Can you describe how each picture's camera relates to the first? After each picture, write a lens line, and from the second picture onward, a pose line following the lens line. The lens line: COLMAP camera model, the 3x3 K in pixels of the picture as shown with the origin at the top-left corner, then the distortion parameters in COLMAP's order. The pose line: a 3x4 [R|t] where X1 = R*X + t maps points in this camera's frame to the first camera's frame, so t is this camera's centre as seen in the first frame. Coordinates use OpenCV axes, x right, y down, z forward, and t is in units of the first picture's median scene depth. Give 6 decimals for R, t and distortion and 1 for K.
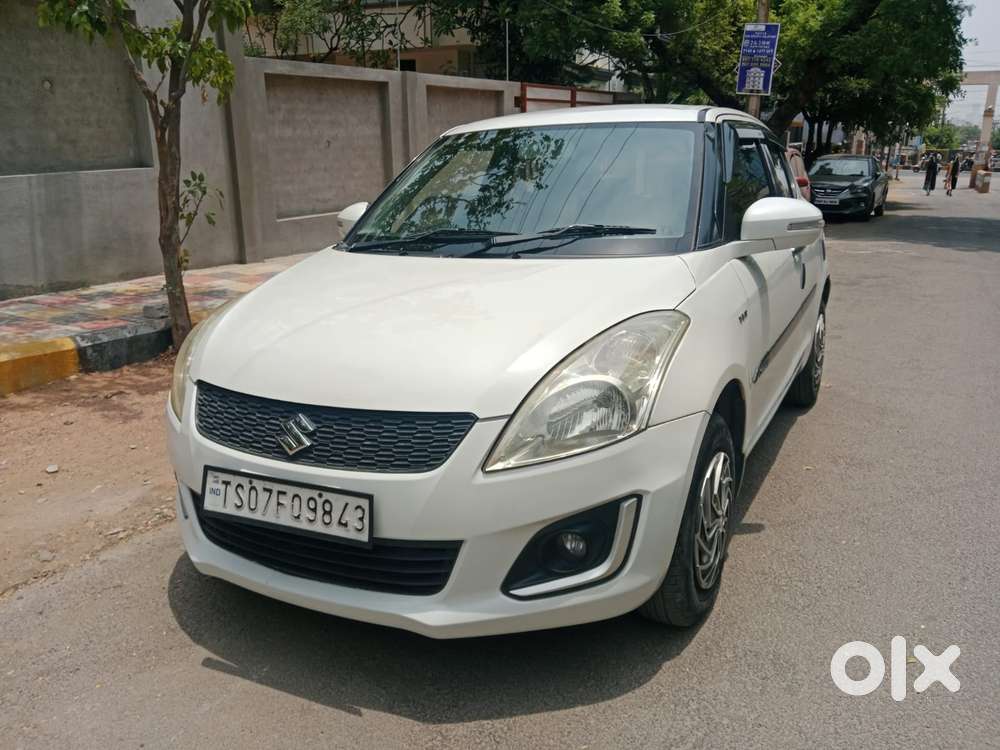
lens RADIAL K [[803.0, 0, 500.0], [0, 803.0, 375.0], [0, 0, 1]] dist [0.043407, -0.069161]
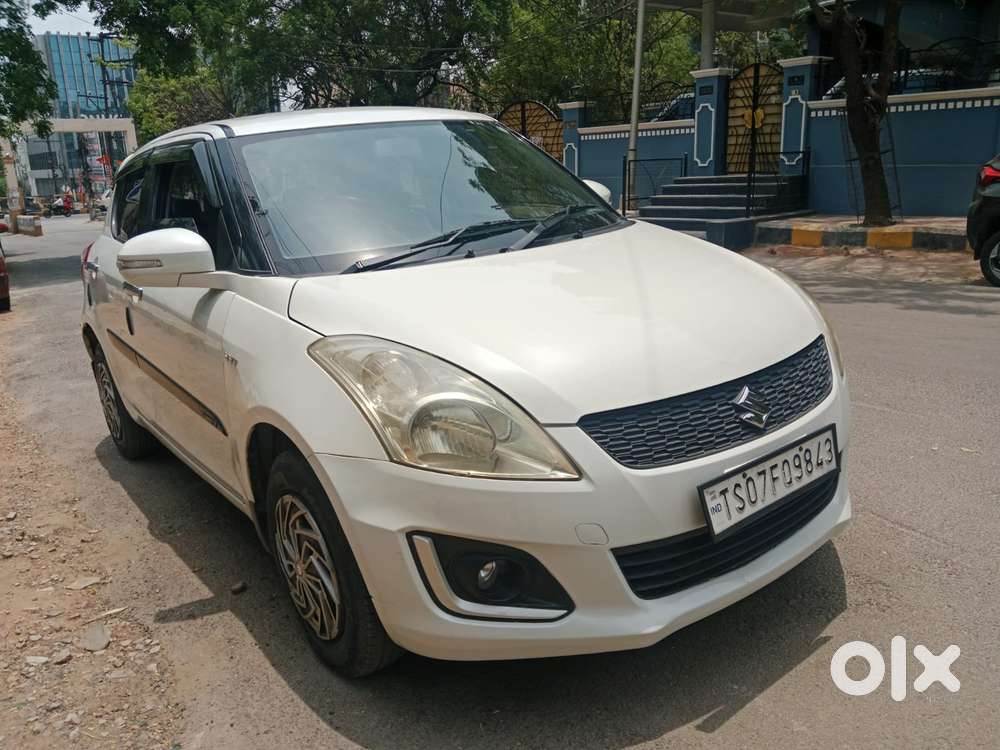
lens RADIAL K [[803.0, 0, 500.0], [0, 803.0, 375.0], [0, 0, 1]] dist [0.043407, -0.069161]
pose [[0.442131, -0.244992, 0.862844, -1.067101], [0.296015, 0.947932, 0.117470, -0.145924], [-0.846697, 0.203478, 0.491631, 0.687708]]
